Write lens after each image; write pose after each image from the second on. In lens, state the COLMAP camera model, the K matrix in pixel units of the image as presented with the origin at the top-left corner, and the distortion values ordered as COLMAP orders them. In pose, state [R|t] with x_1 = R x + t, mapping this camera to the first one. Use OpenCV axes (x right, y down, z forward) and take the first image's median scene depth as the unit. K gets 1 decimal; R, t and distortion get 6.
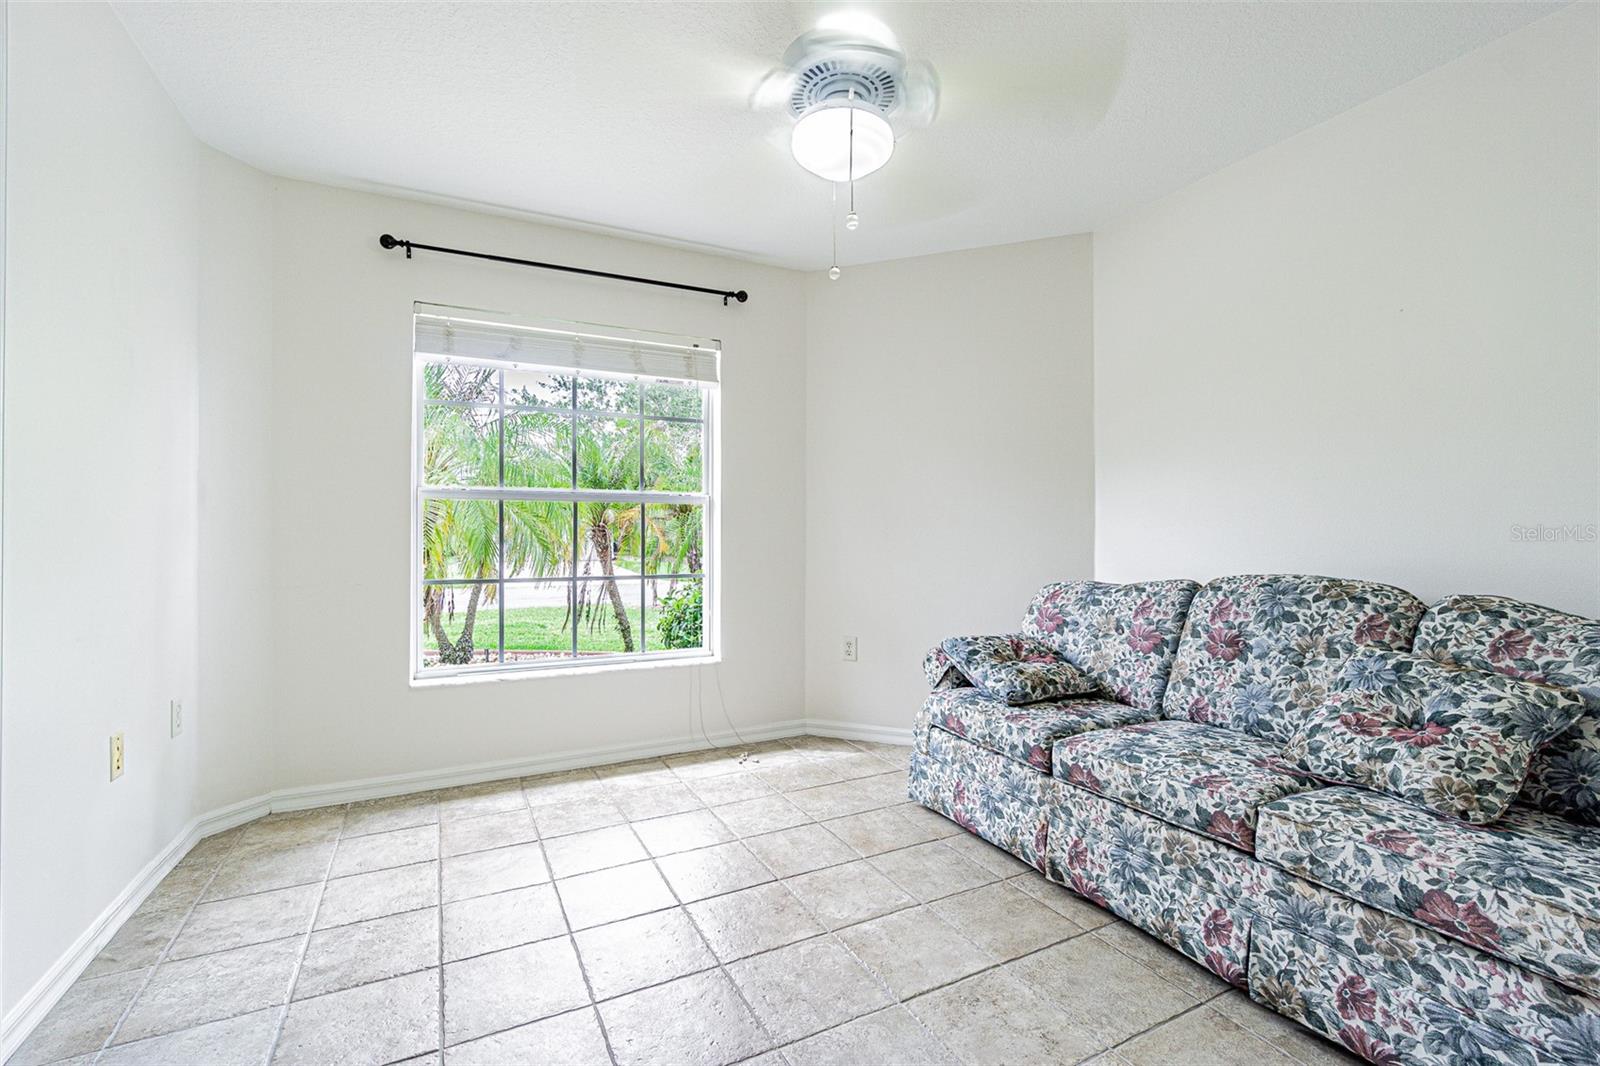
lens RADIAL K [[687.2, 0, 787.0], [0, 687.2, 540.8], [0, 0, 1]] dist [-0.024621, 0.008127]
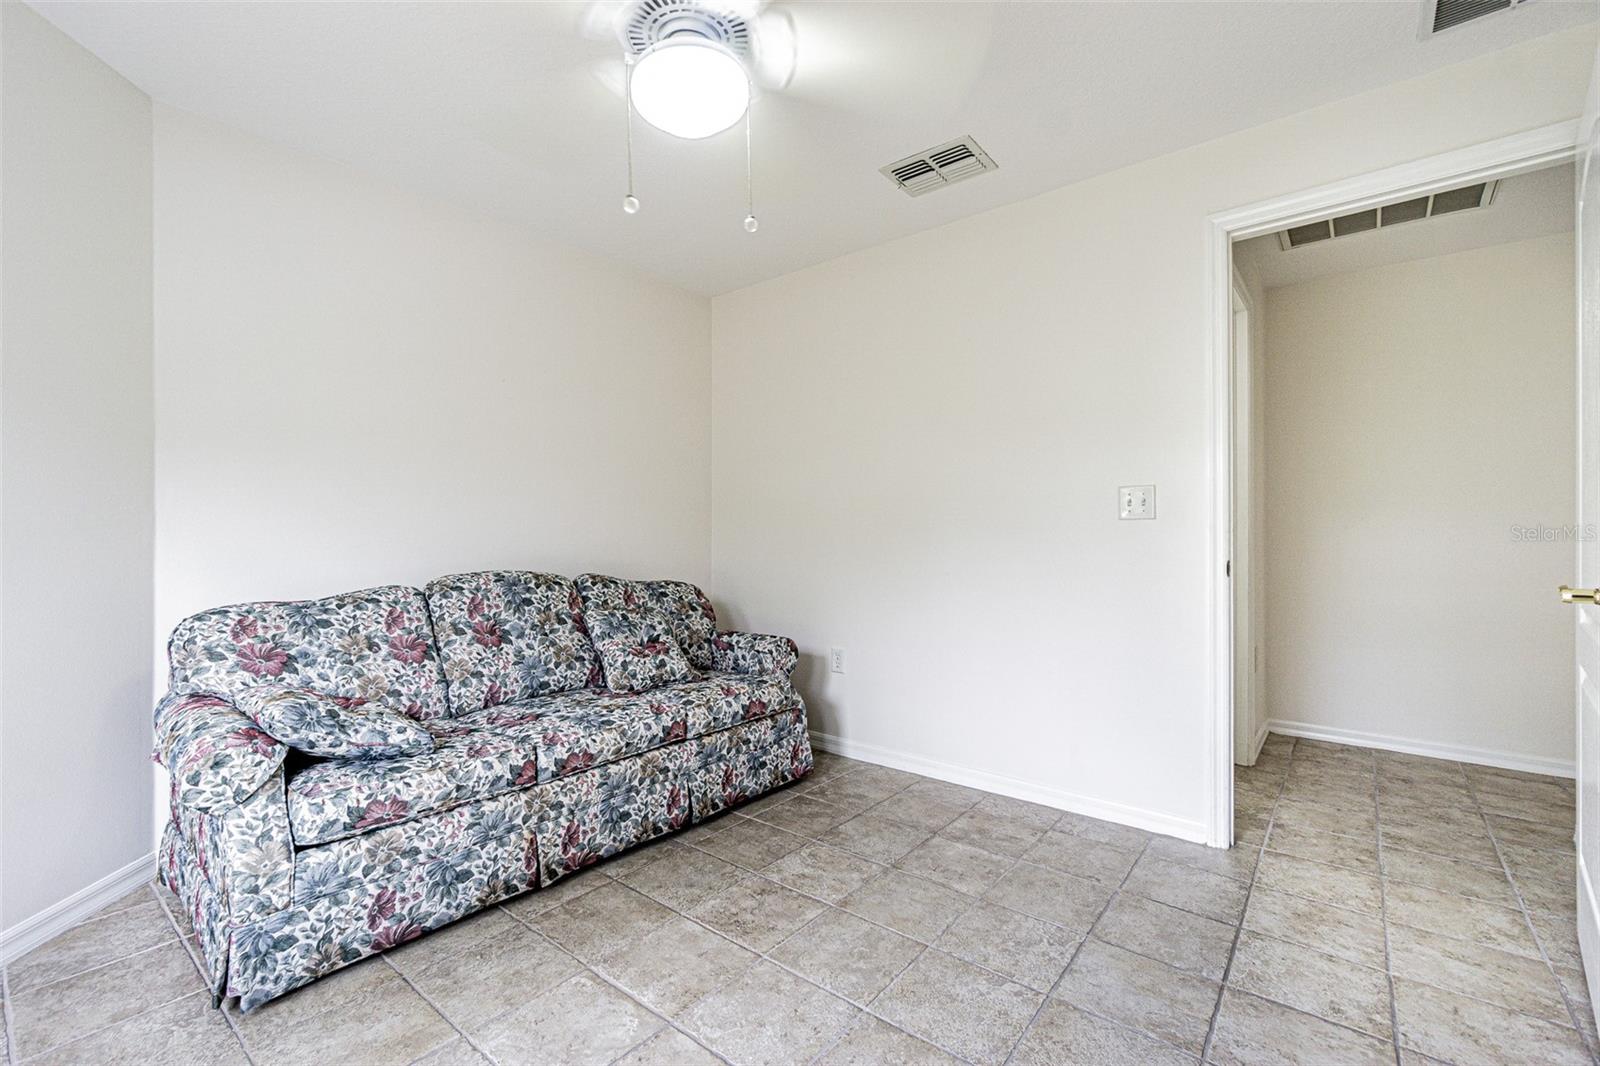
lens RADIAL K [[687.2, 0, 786.9], [0, 687.2, 526.6], [0, 0, 1]] dist [-0.024621, 0.008127]
pose [[-0.408702, 0.007520, 0.912637, -0.713032], [0.005921, 0.999967, -0.005588, -0.024832], [-0.912649, 0.003120, -0.408733, 1.138536]]
